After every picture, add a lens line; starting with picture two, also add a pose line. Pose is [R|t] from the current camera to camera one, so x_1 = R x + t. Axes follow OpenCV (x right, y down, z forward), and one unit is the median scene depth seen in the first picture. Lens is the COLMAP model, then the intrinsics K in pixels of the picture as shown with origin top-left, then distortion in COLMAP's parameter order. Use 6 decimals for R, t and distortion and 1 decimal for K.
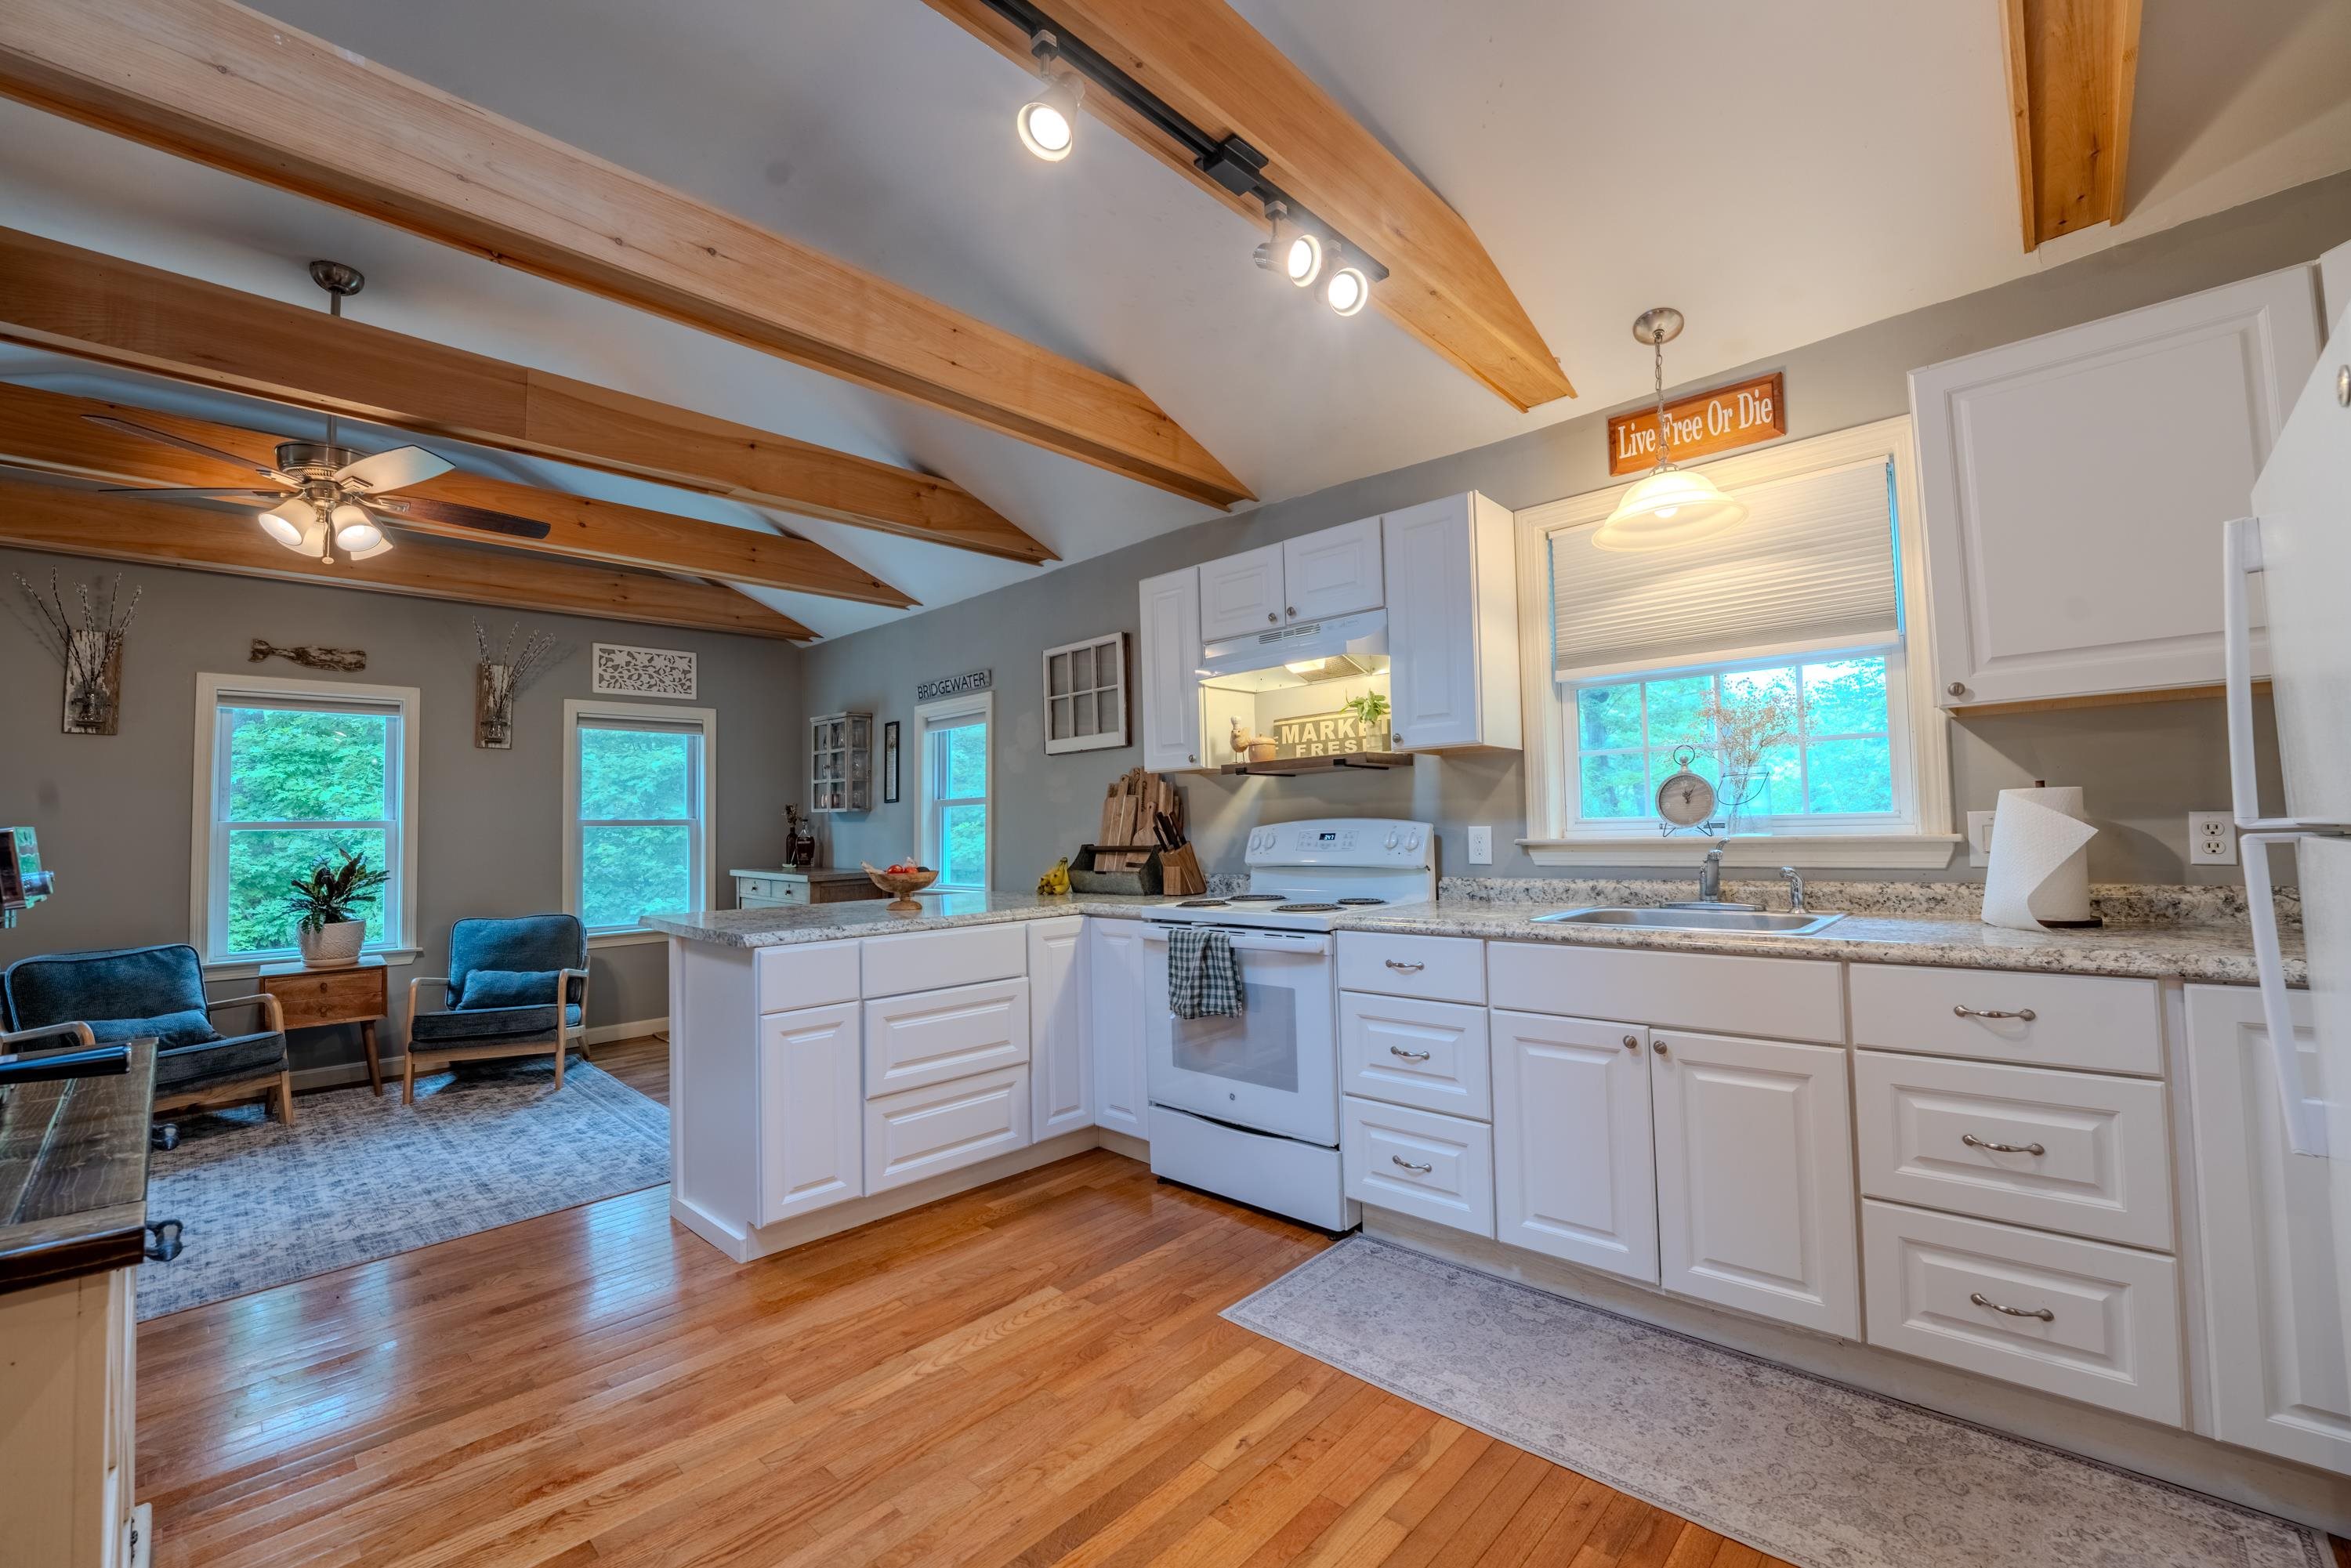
lens RADIAL K [[955.1, 0, 1168.2], [0, 955.1, 781.6], [0, 0, 1]] dist [-0.032983, 0.005226]
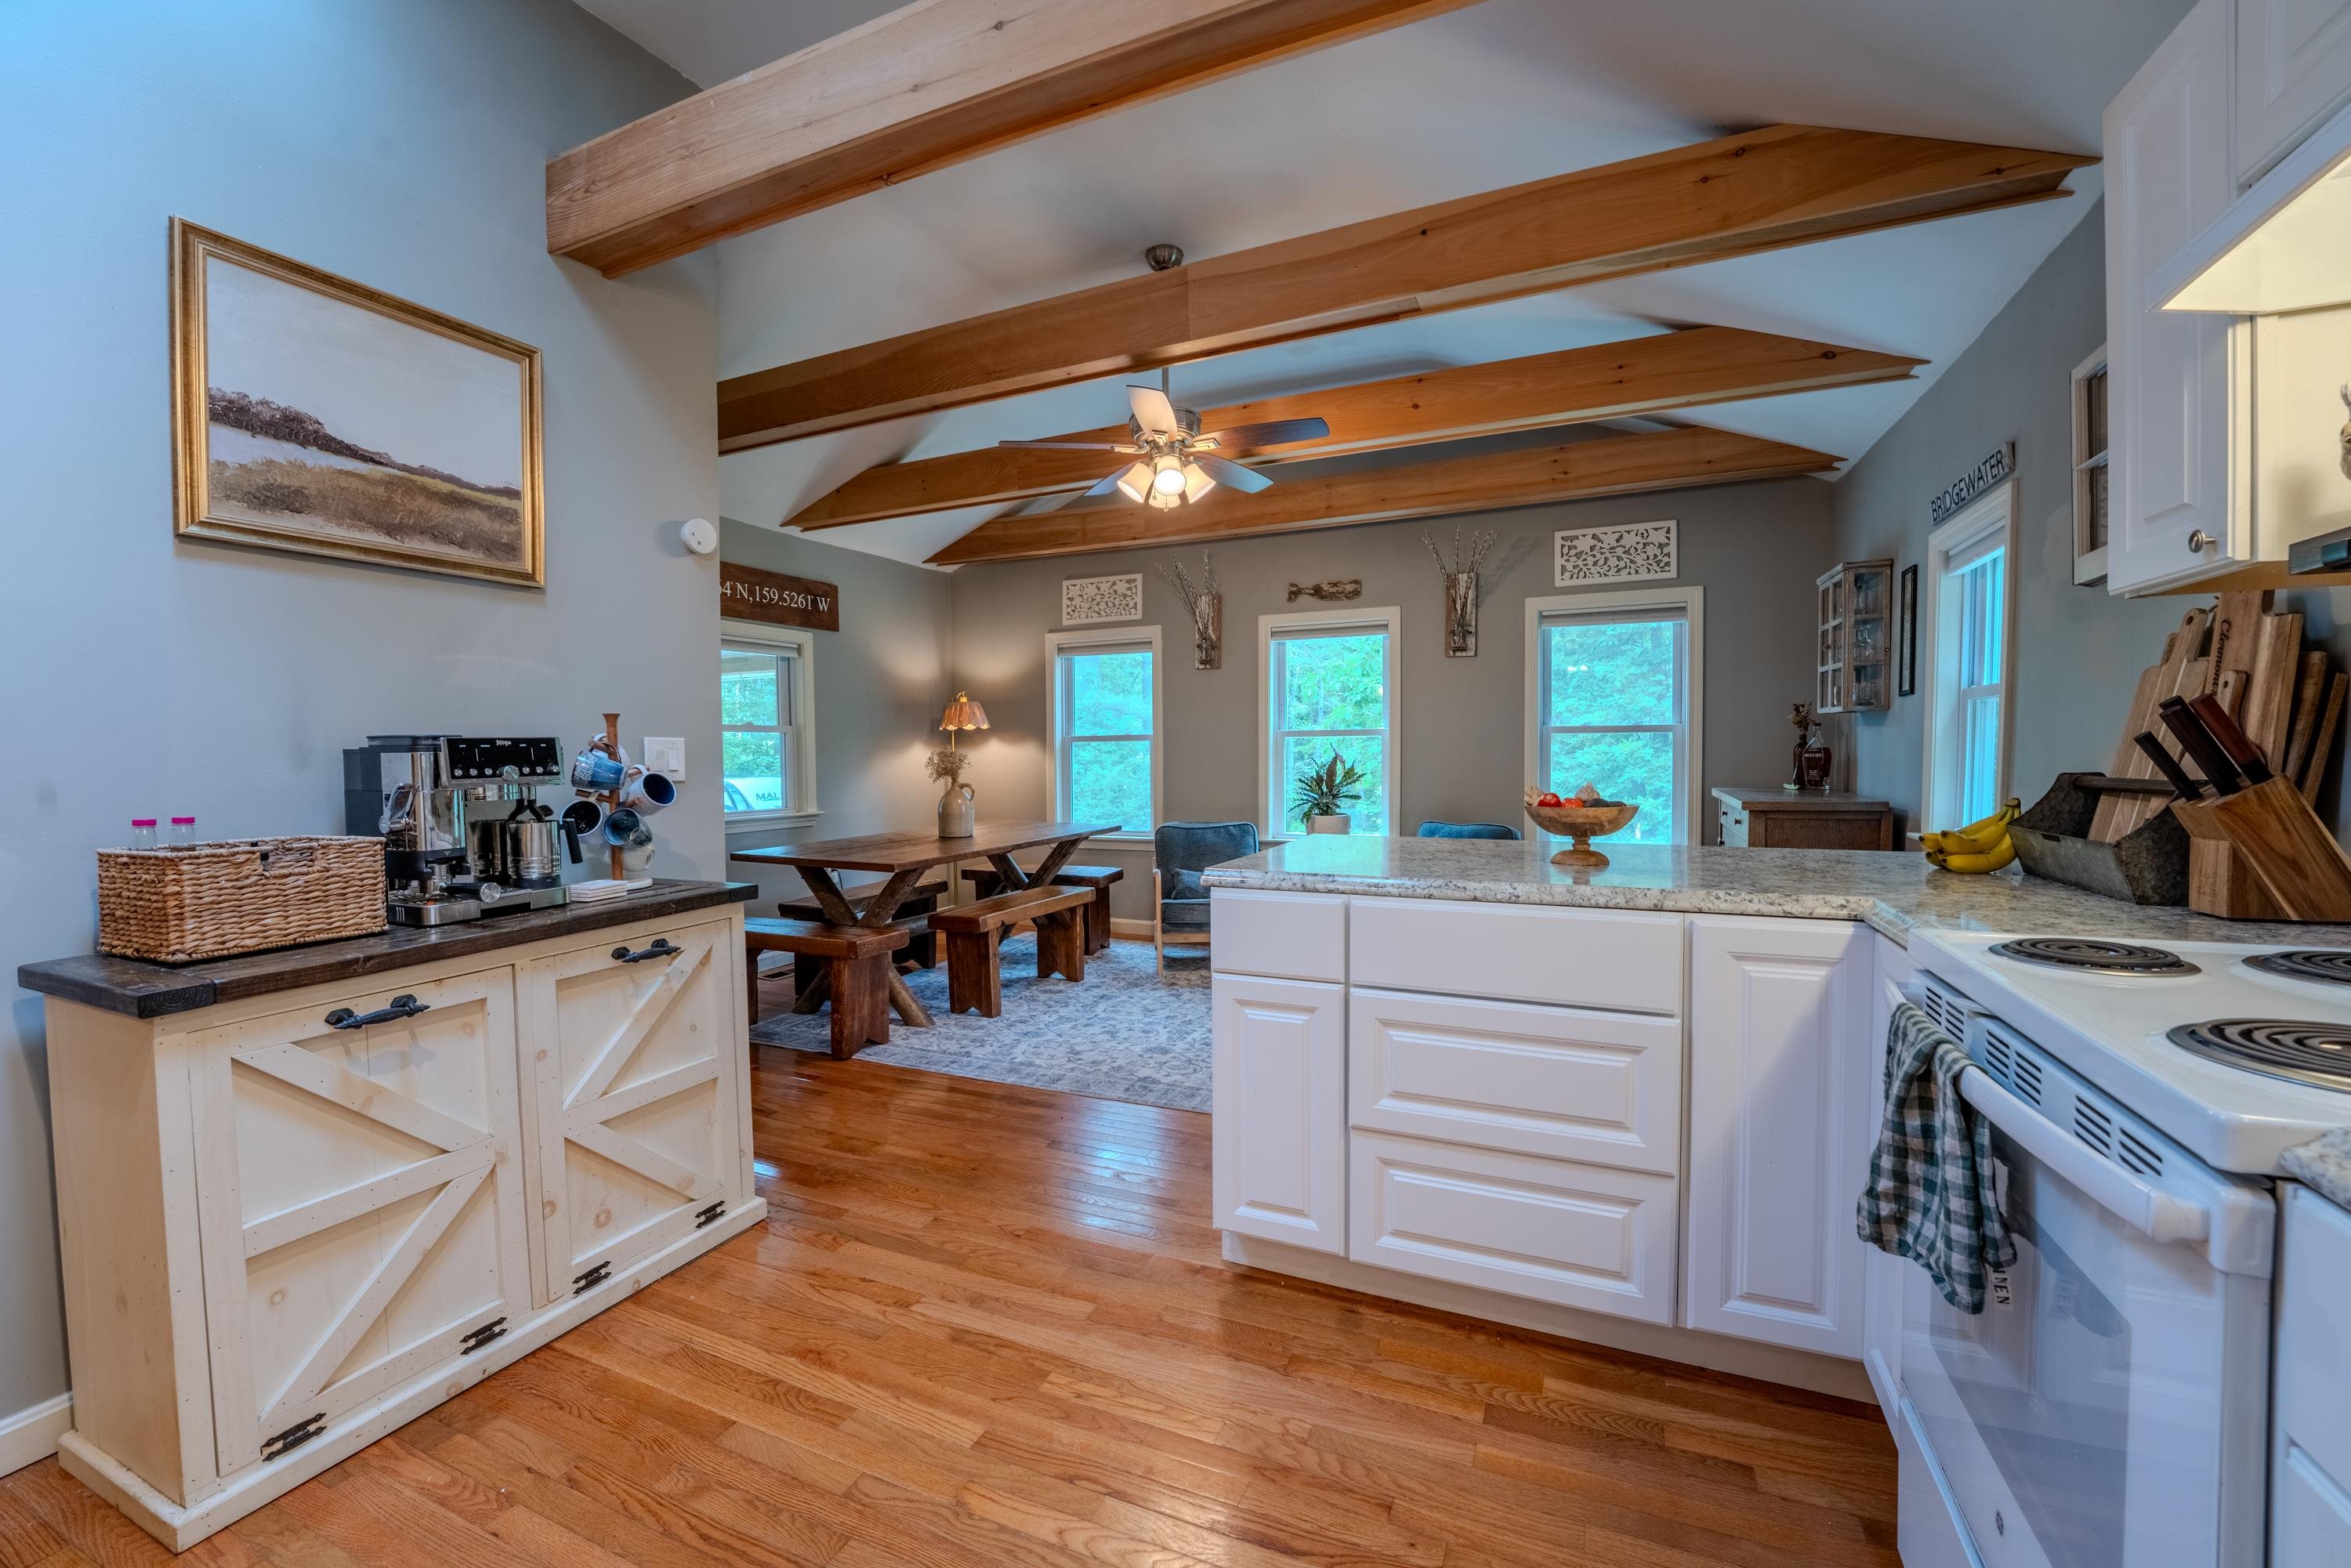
lens RADIAL K [[954.0, 0, 1174.2], [0, 954.0, 785.1], [0, 0, 1]] dist [-0.030251, 0.003888]
pose [[0.334571, 0.050267, -0.941029, 0.208138], [0.047217, 0.996428, 0.070014, 0.022367], [0.941187, -0.067857, 0.331002, 0.490980]]
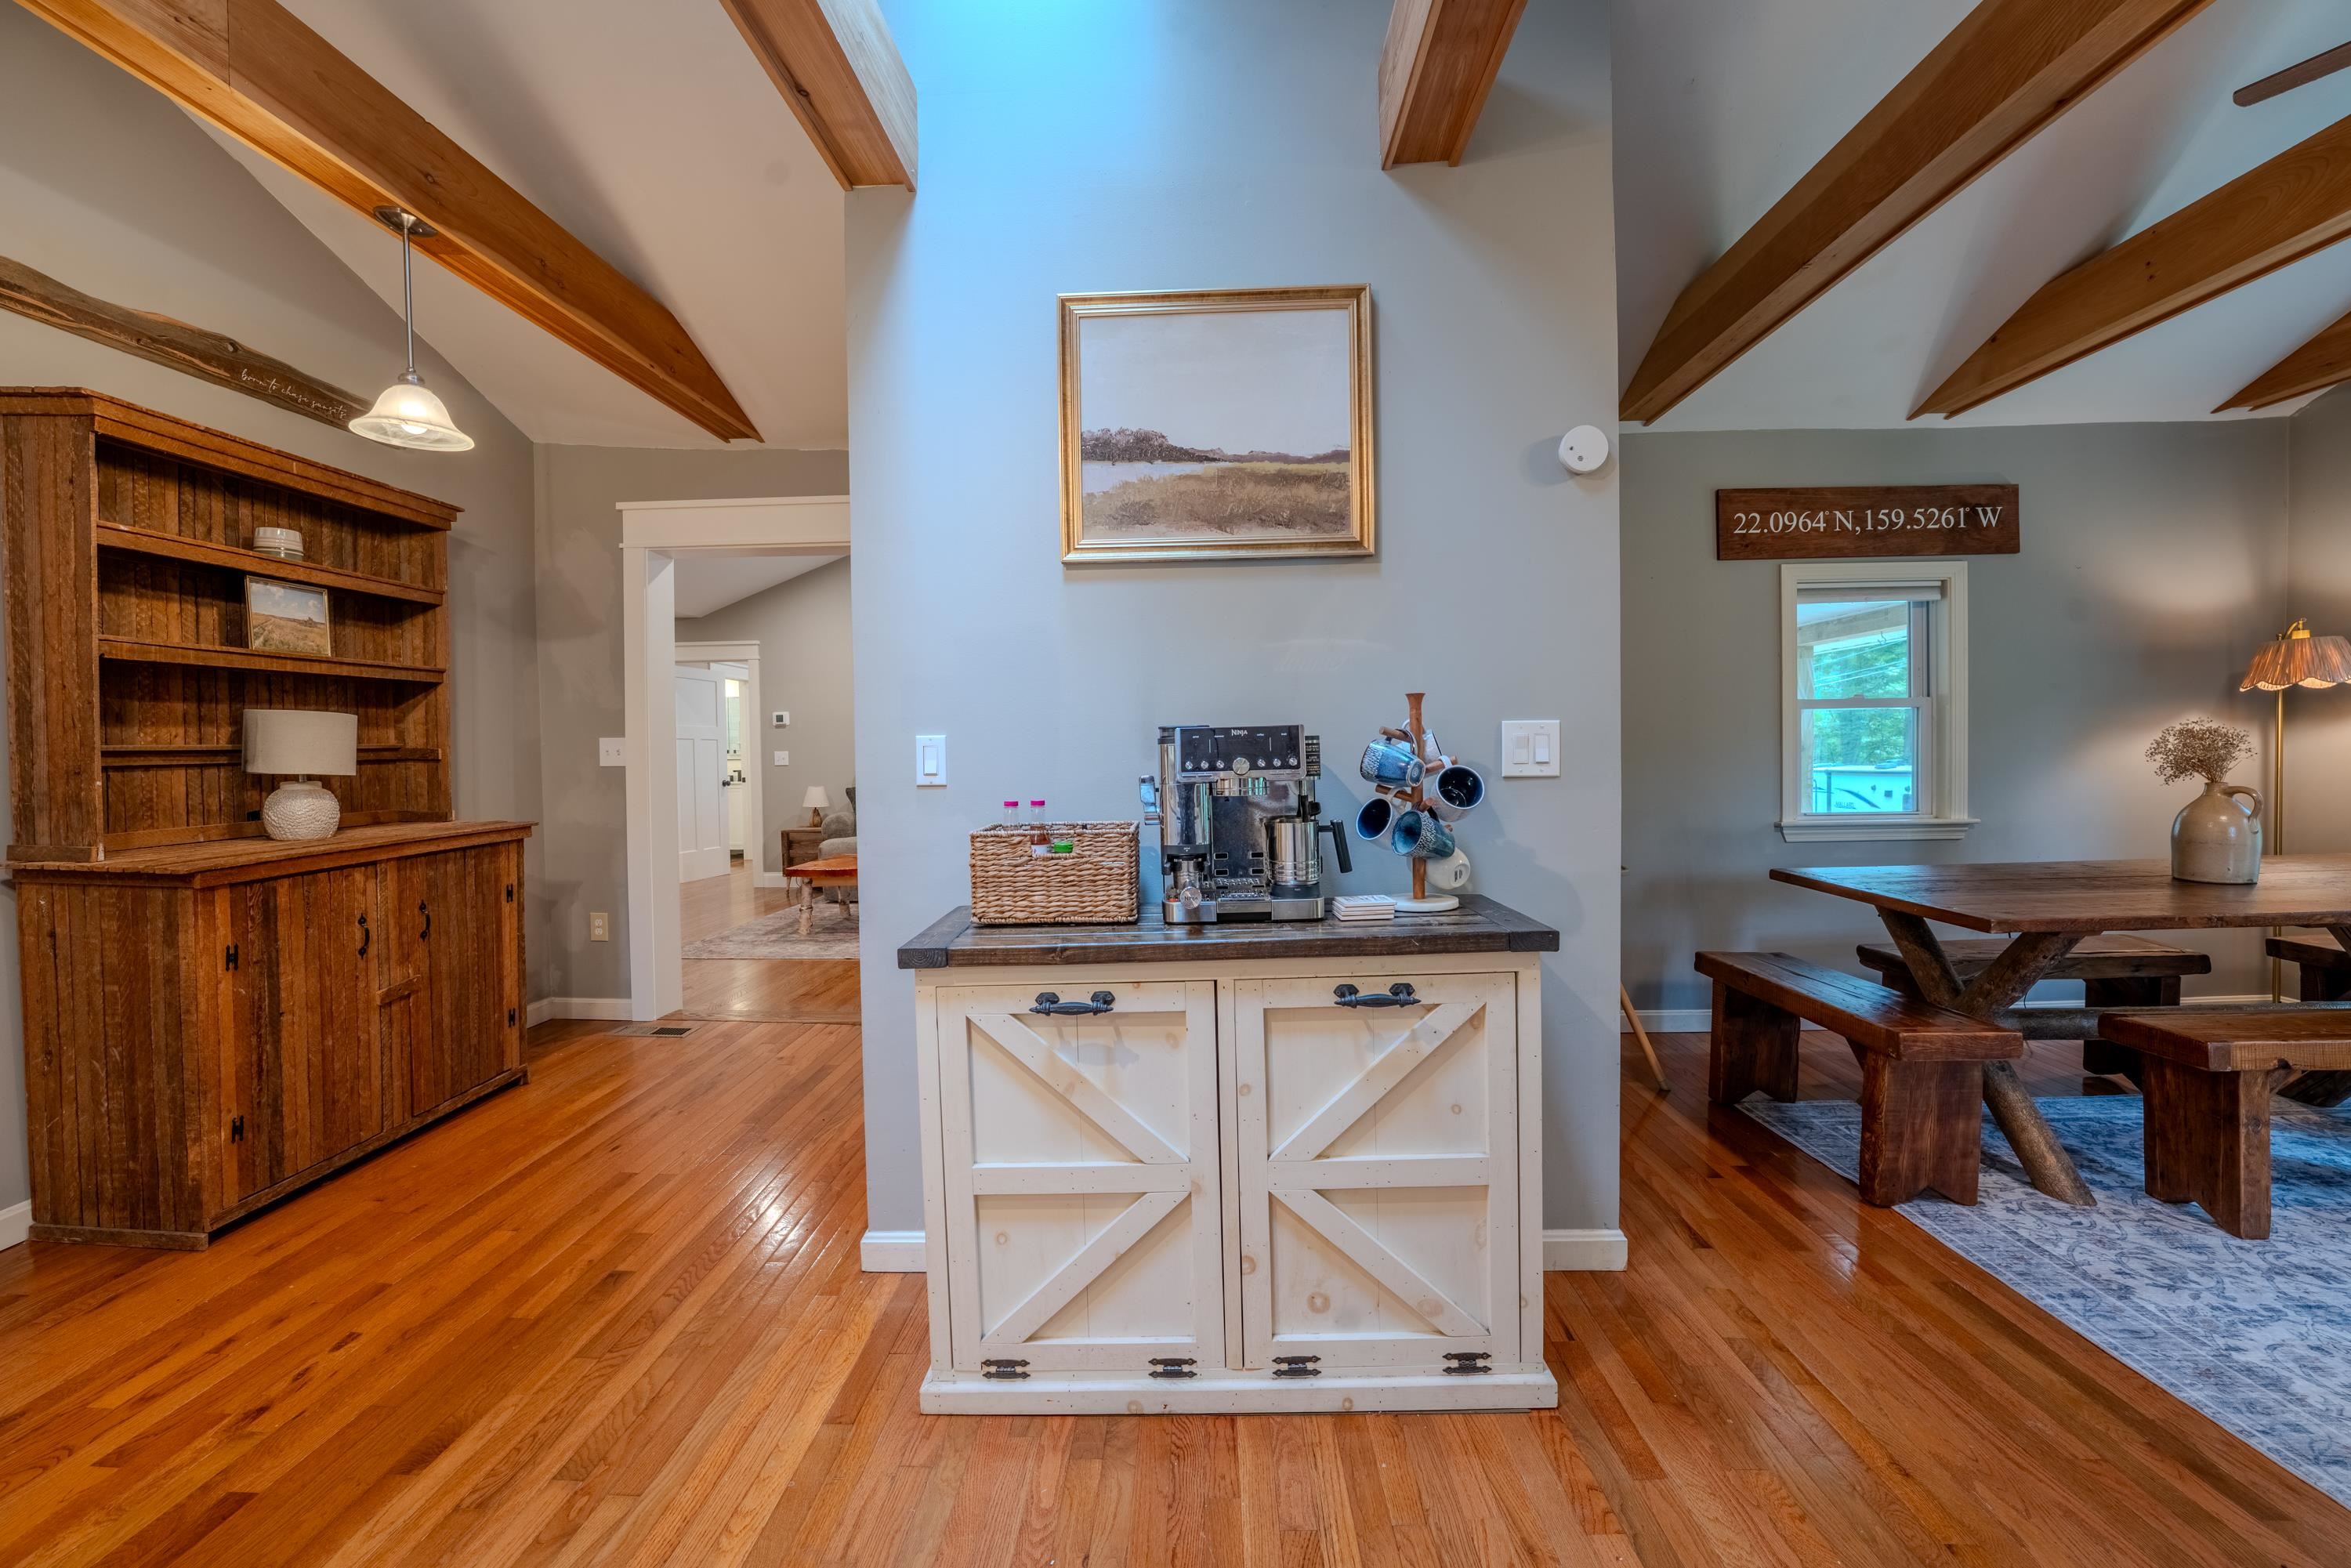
lens RADIAL K [[955.1, 0, 1168.2], [0, 955.1, 781.6], [0, 0, 1]] dist [-0.032983, 0.005226]
pose [[-0.748952, 0.054443, -0.660384, -0.059469], [0.065827, 0.997802, 0.007605, 0.036244], [0.659347, -0.037776, -0.750889, 0.645282]]
